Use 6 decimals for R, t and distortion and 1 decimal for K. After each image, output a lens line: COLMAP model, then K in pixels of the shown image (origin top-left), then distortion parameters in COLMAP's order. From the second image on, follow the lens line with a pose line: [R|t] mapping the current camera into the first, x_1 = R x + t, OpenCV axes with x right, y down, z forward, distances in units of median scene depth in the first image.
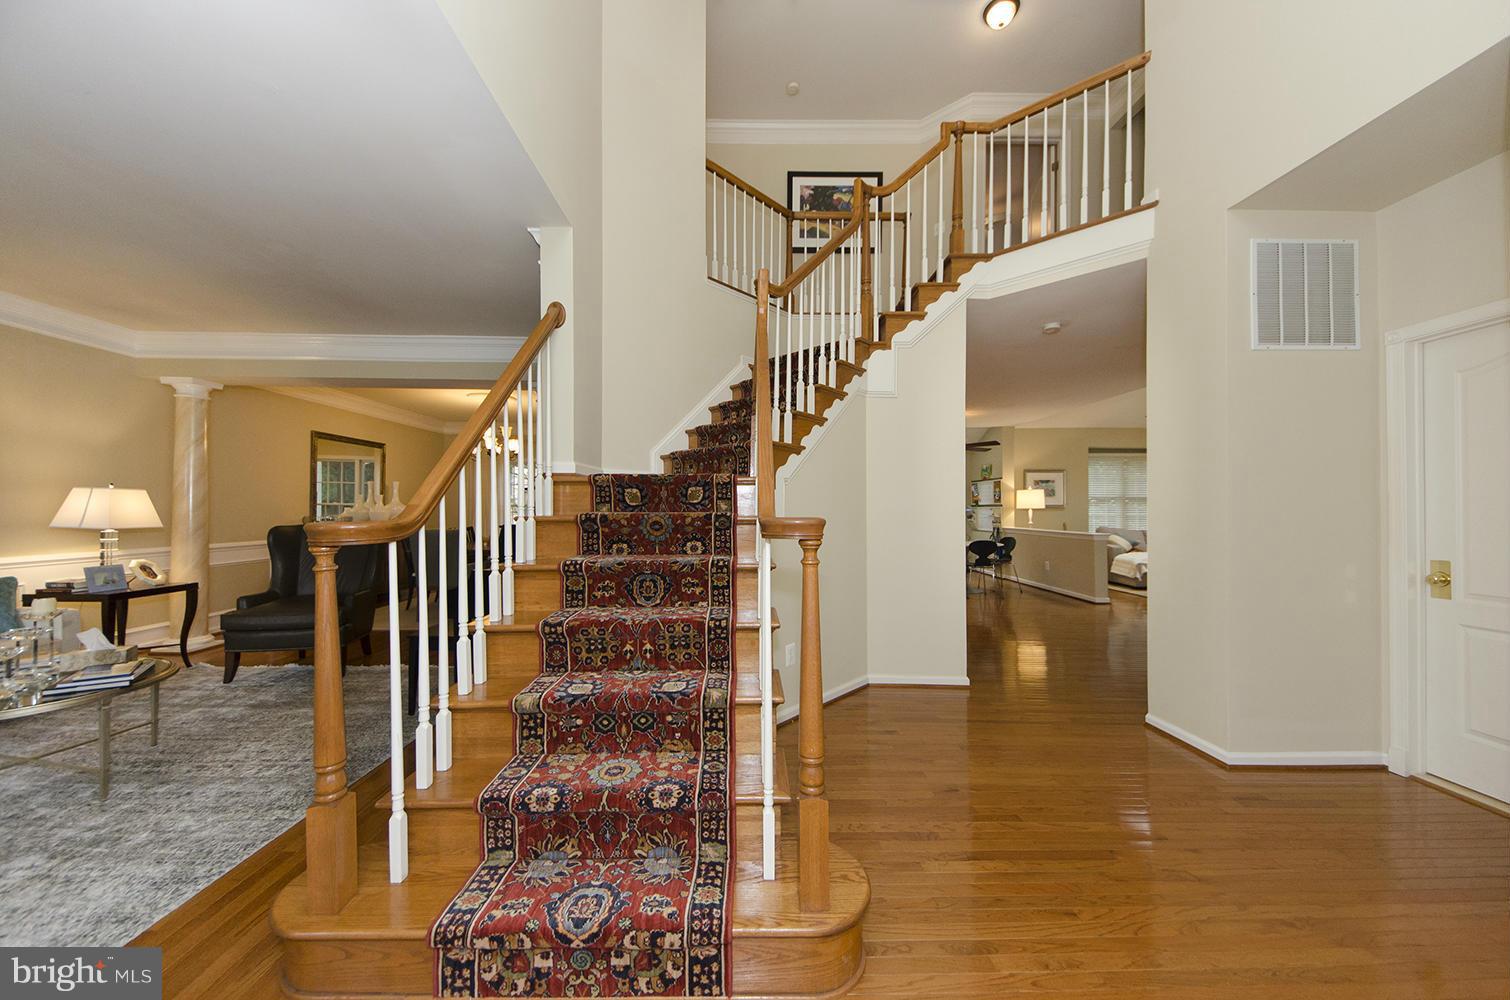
lens RADIAL K [[545.1, 0, 754.4], [0, 545.1, 505.3], [0, 0, 1]] dist [-0.003731, -0.000755]
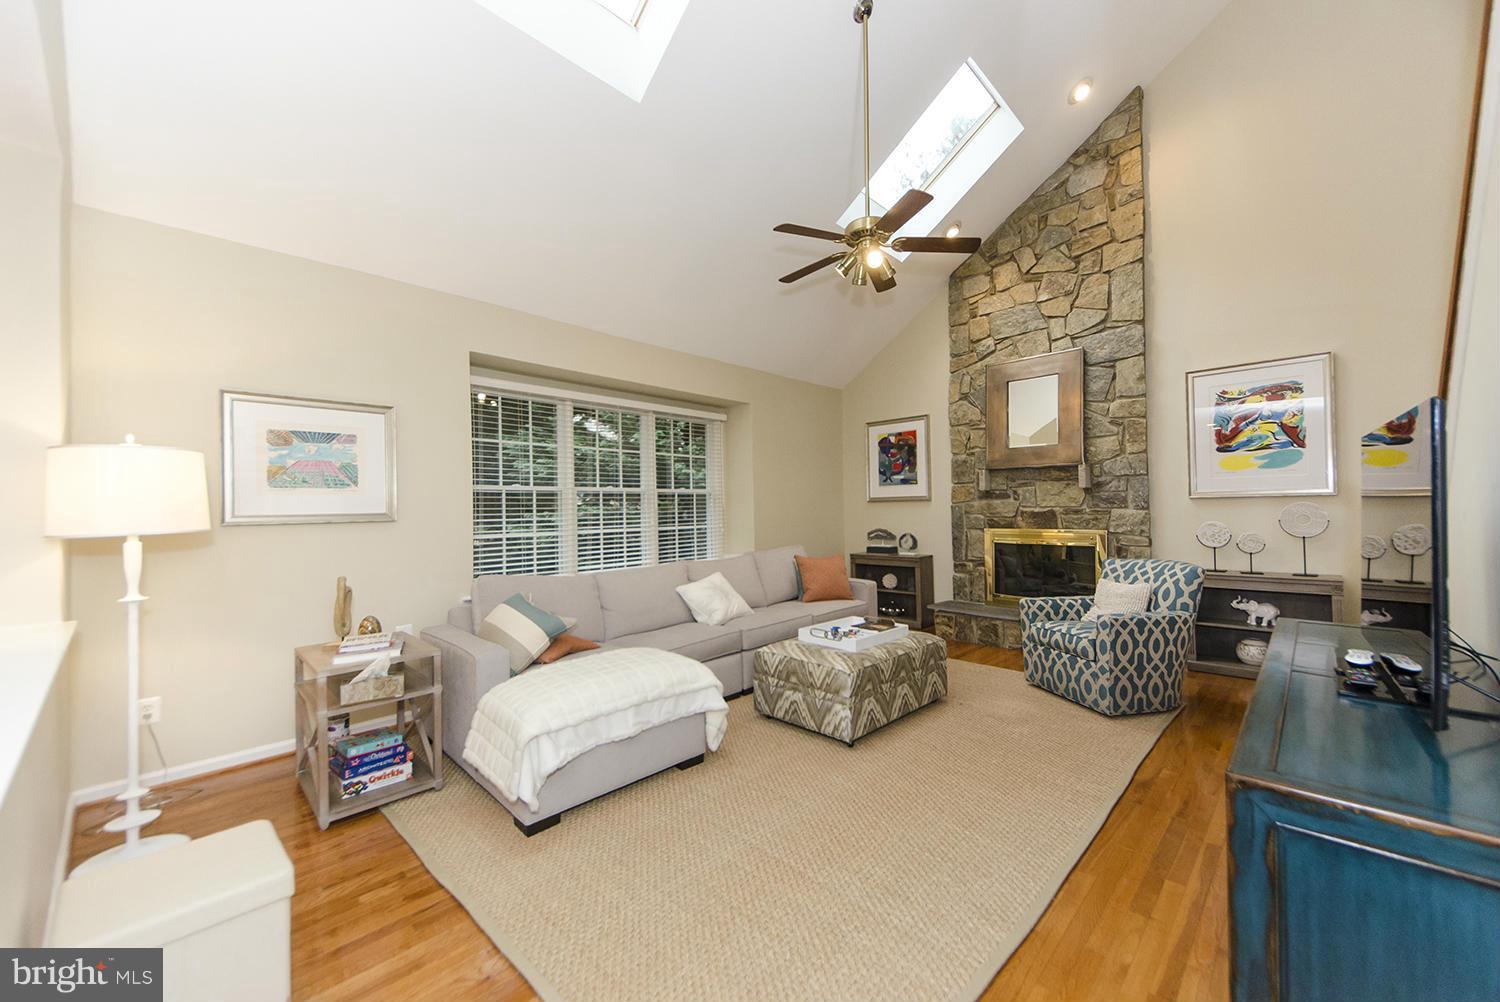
lens RADIAL K [[595.1, 0, 742.1], [0, 595.1, 502.9], [0, 0, 1]] dist [0.030481, -0.001670]
pose [[0.701024, -0.004993, 0.713120, 0.483024], [0.003921, 0.999987, 0.003147, -0.006769], [-0.713126, 0.000590, 0.701035, 0.620222]]
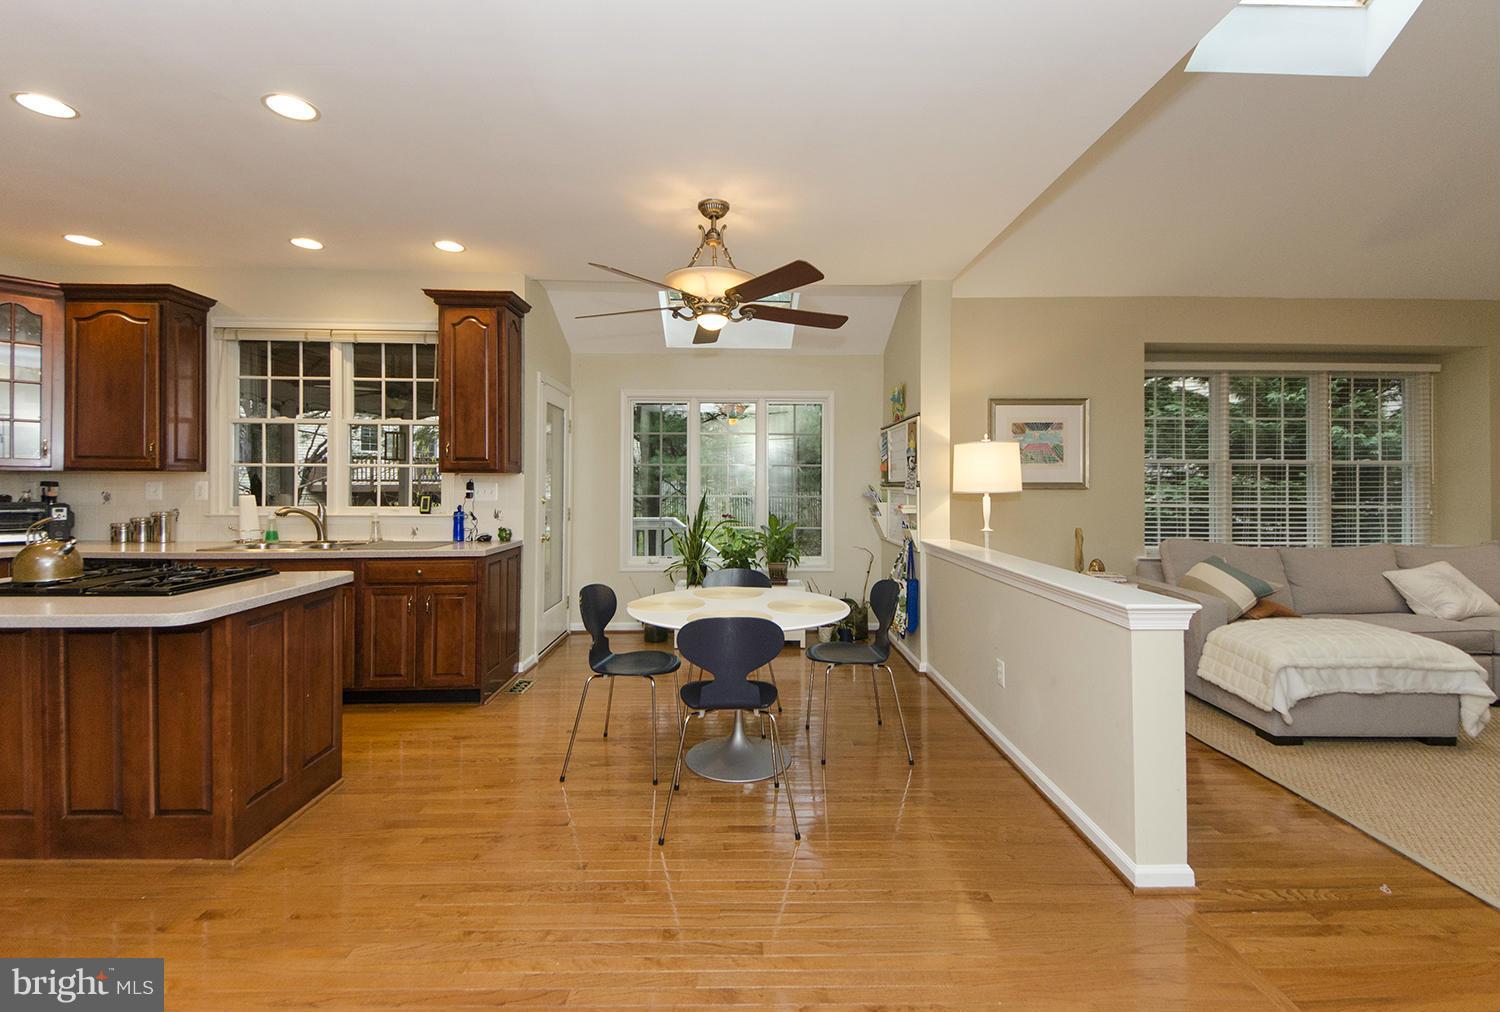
lens RADIAL K [[632.8, 0, 767.3], [0, 632.8, 480.4], [0, 0, 1]] dist [-0.004656, -0.002560]
pose [[0.999993, 0.002684, -0.002590, 0.343688], [-0.002660, 0.999951, 0.009531, -0.006096], [0.002615, -0.009524, 0.999951, 0.540424]]
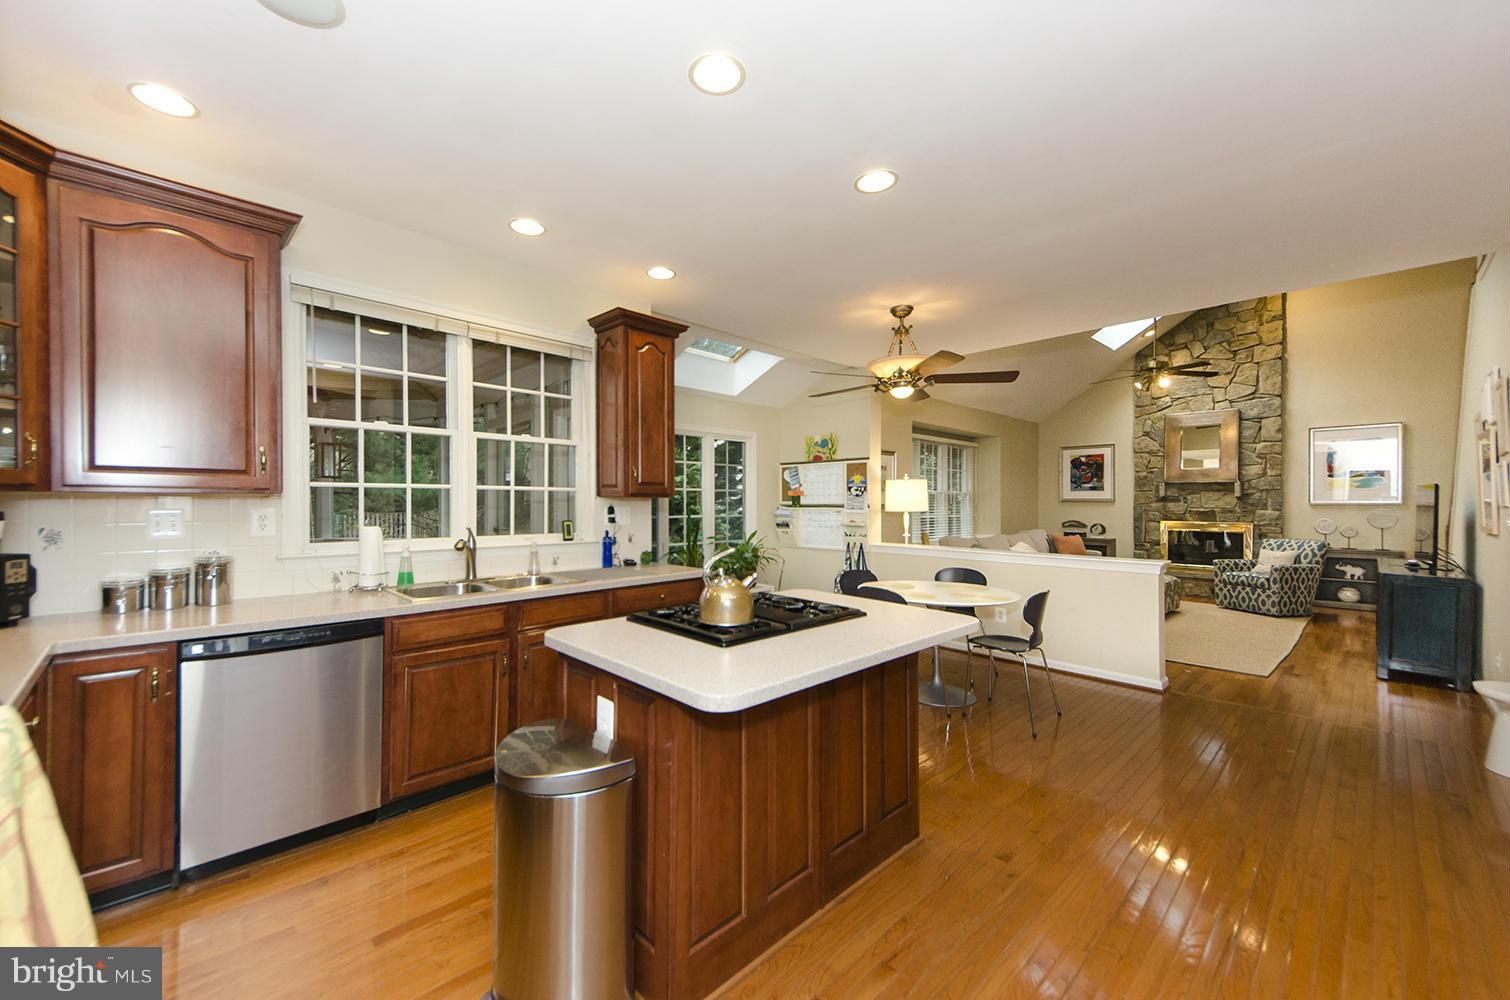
lens RADIAL K [[560.7, 0, 755.6], [0, 560.7, 504.9], [0, 0, 1]] dist [-0.001416, -0.000248]
pose [[0.755283, -0.000091, 0.655399, -0.022716], [-0.015005, 0.999735, 0.017431, -0.009140], [-0.655227, -0.023000, 0.755082, 0.625716]]
